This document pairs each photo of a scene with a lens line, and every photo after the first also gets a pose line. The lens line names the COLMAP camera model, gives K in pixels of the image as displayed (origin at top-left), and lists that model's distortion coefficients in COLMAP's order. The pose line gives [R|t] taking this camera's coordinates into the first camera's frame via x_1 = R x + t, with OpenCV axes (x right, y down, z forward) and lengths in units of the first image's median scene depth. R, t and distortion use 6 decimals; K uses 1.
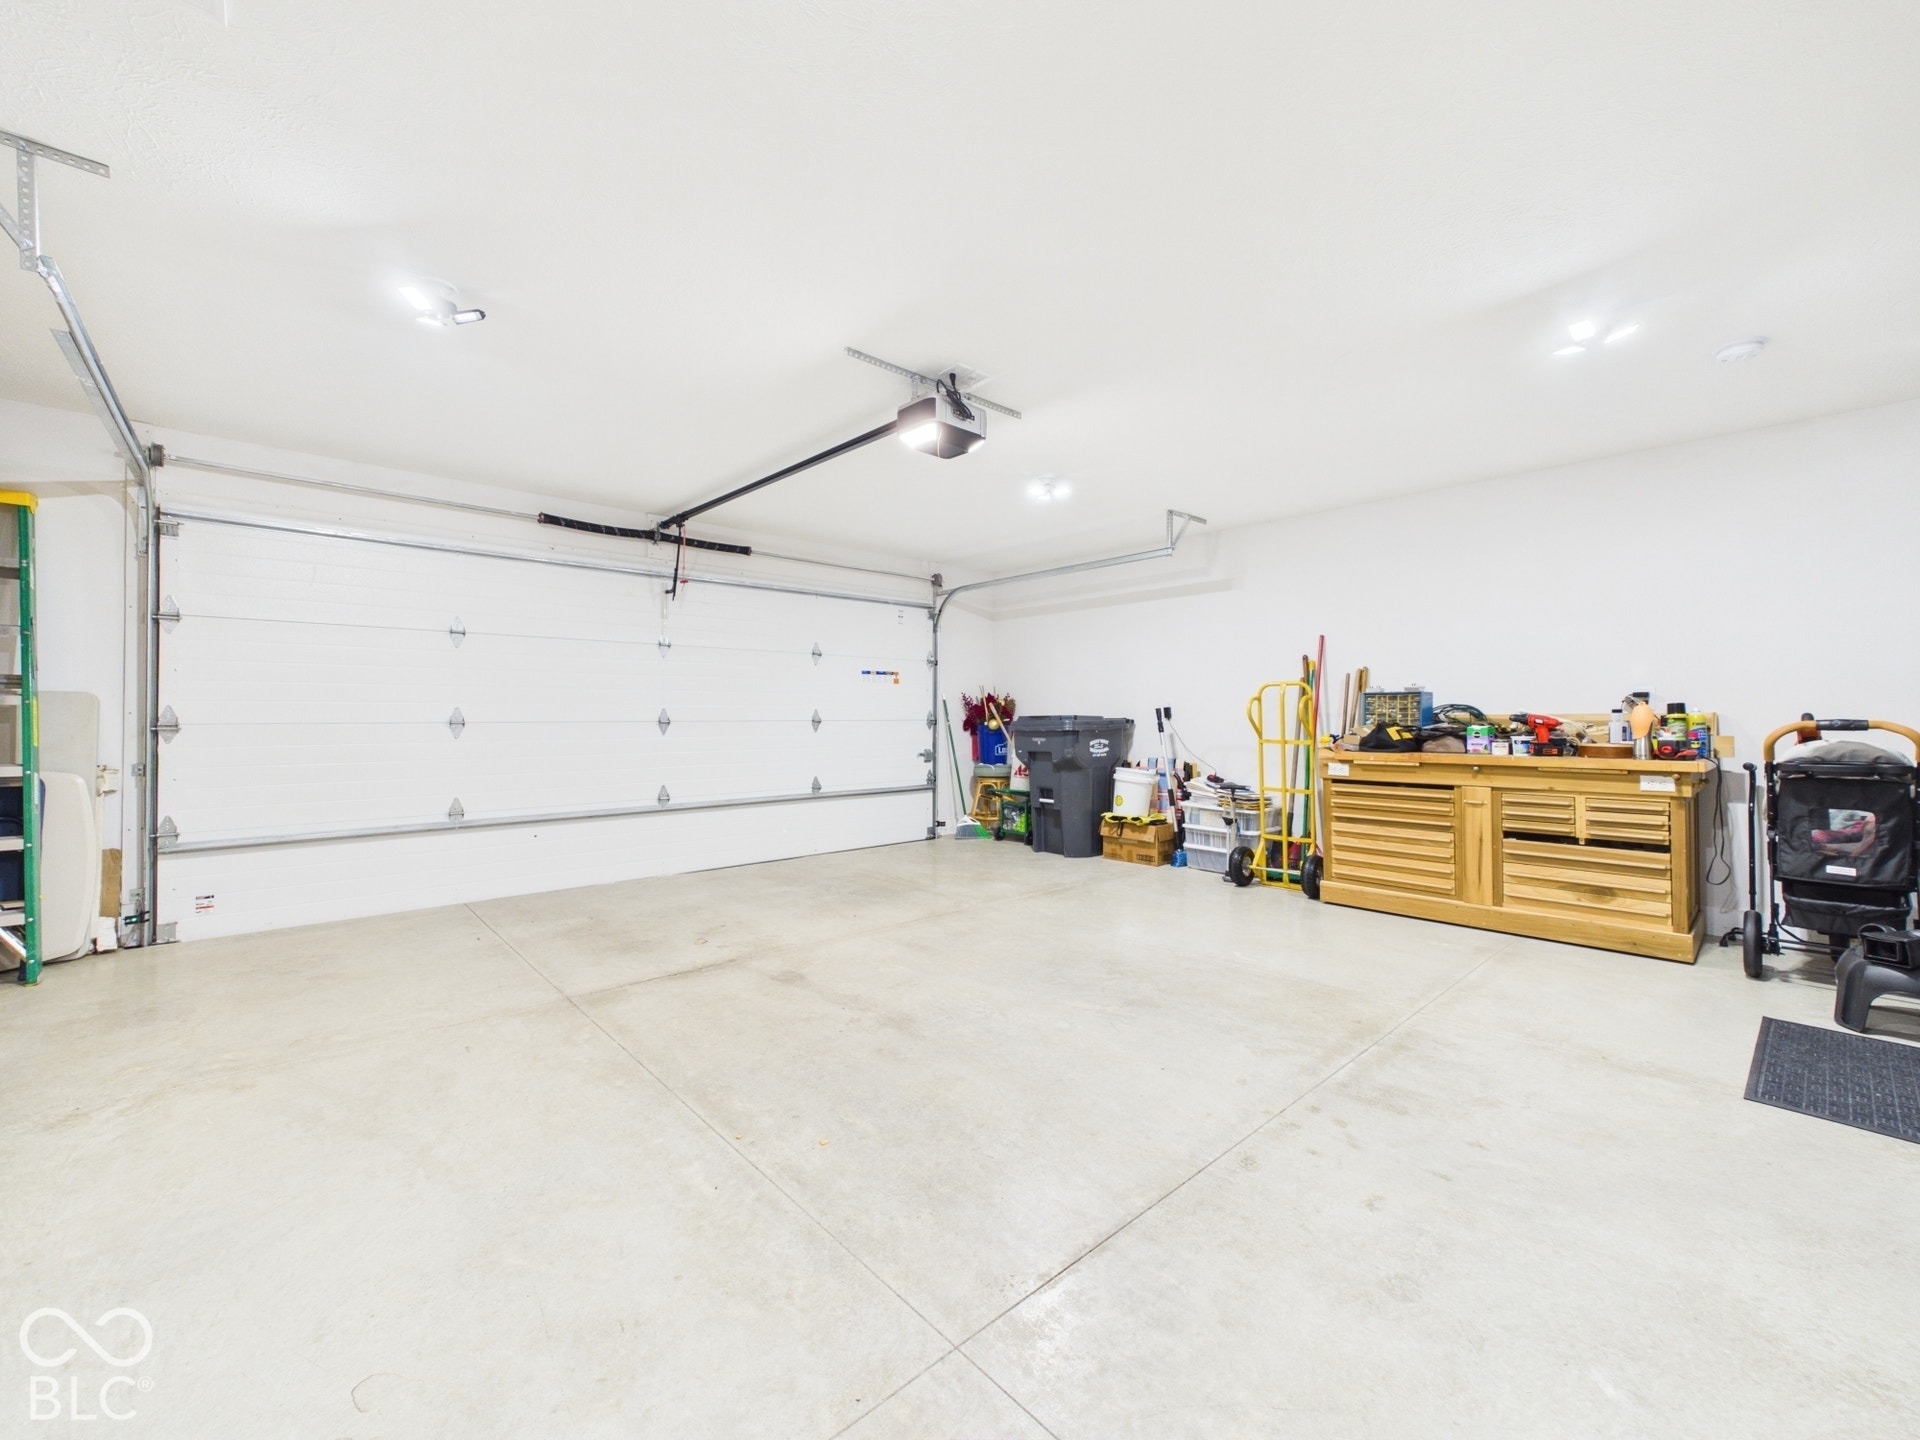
lens RADIAL K [[770.3, 0, 957.8], [0, 770.3, 712.2], [0, 0, 1]] dist [0.001328, -0.000057]
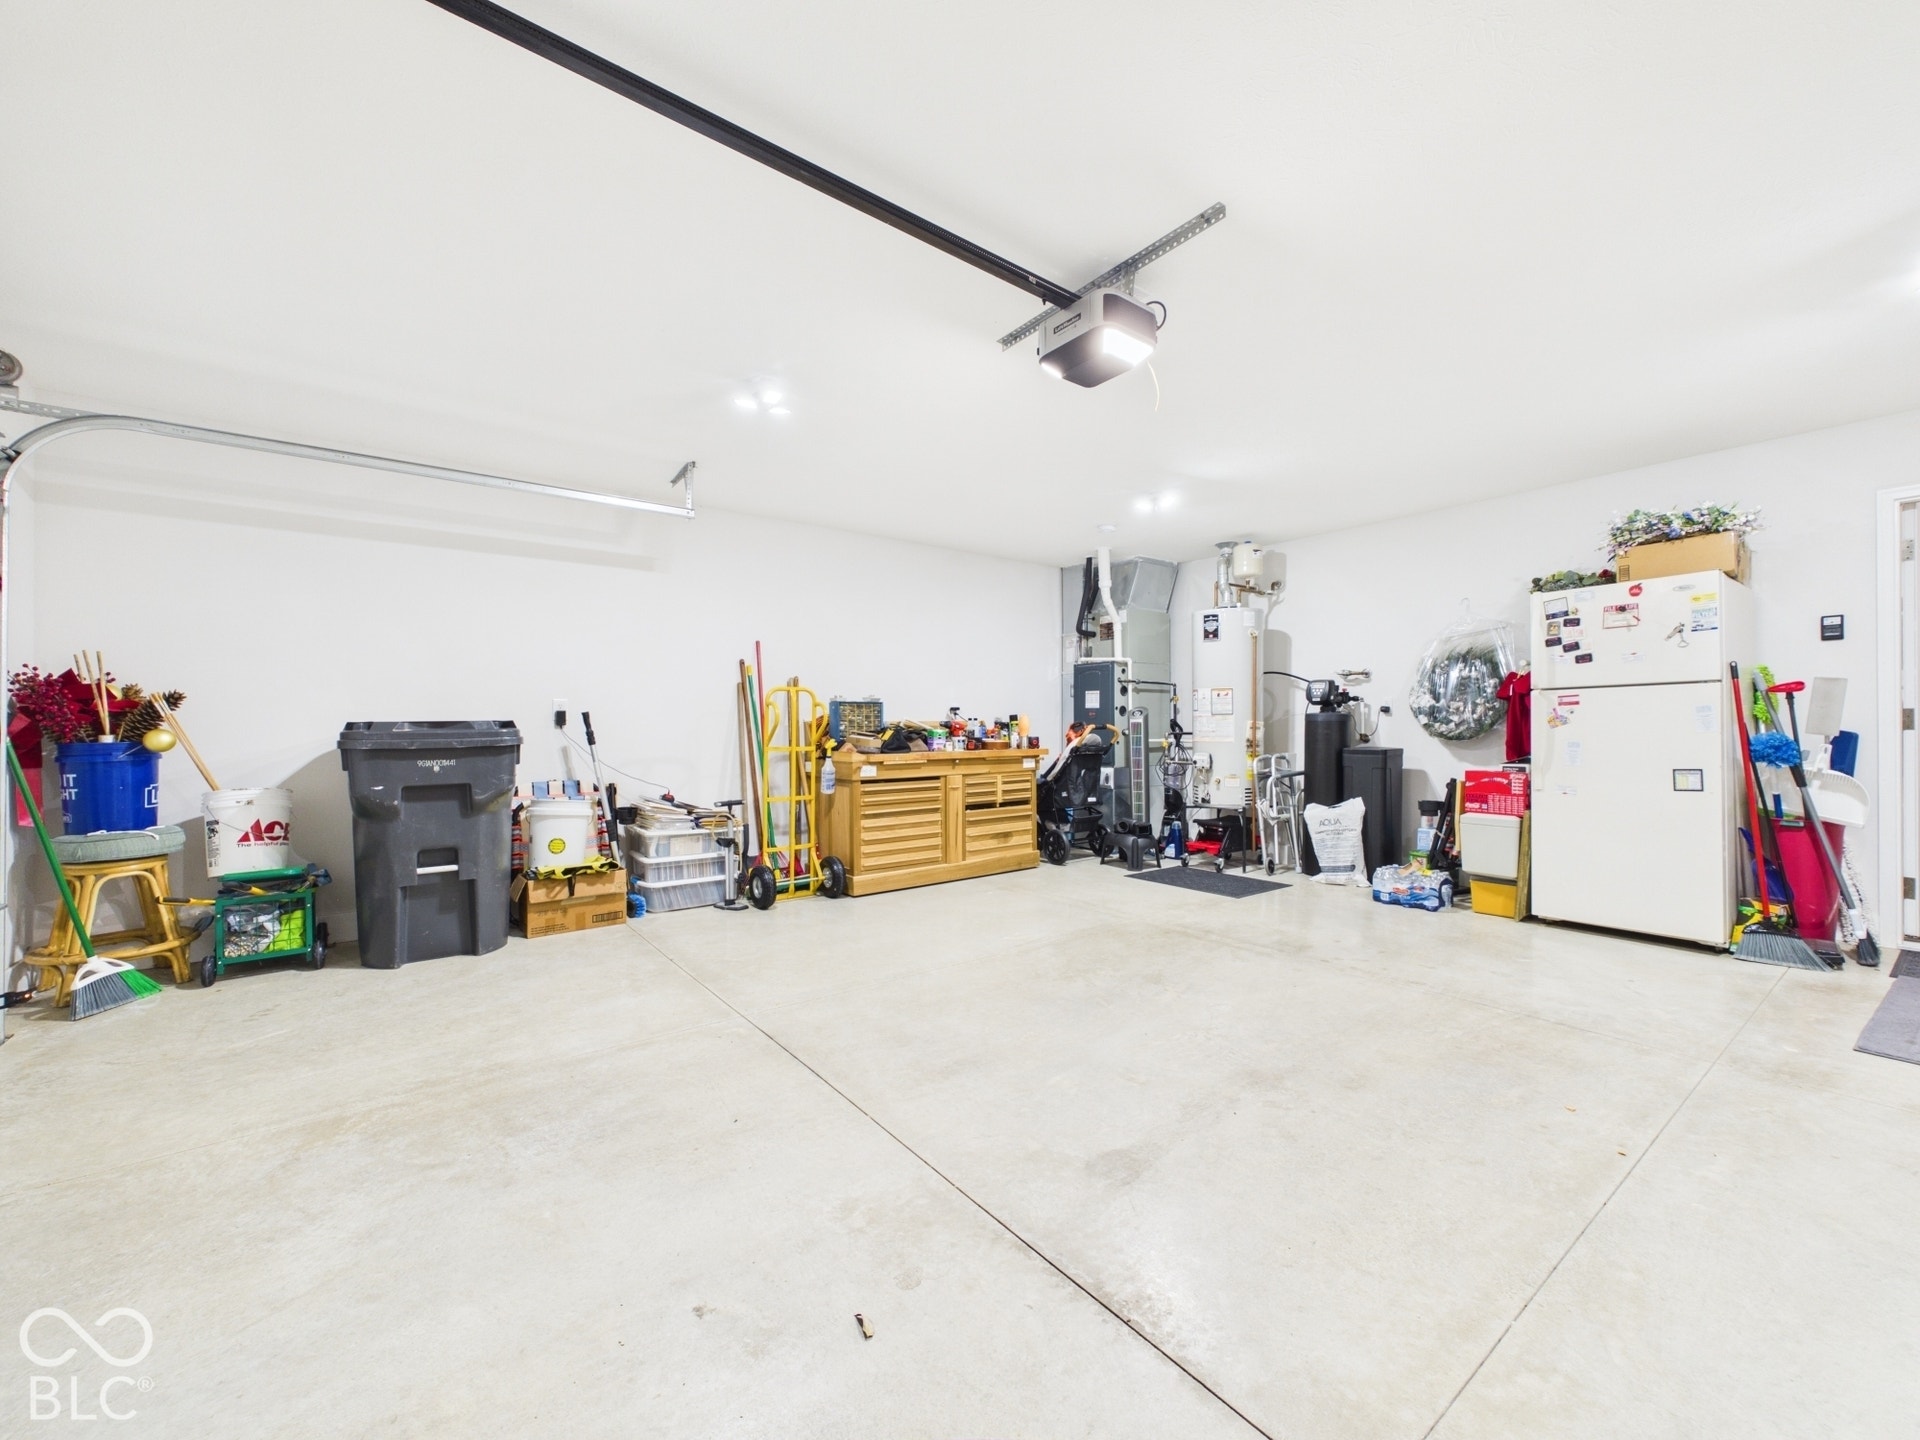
lens RADIAL K [[770.3, 0, 959.9], [0, 770.3, 732.4], [0, 0, 1]] dist [0.001328, -0.000057]
pose [[0.089492, -0.008294, 0.995953, -0.658228], [-0.002107, 0.999962, 0.008516, 0.010900], [-0.995985, -0.002861, 0.089471, 0.873901]]
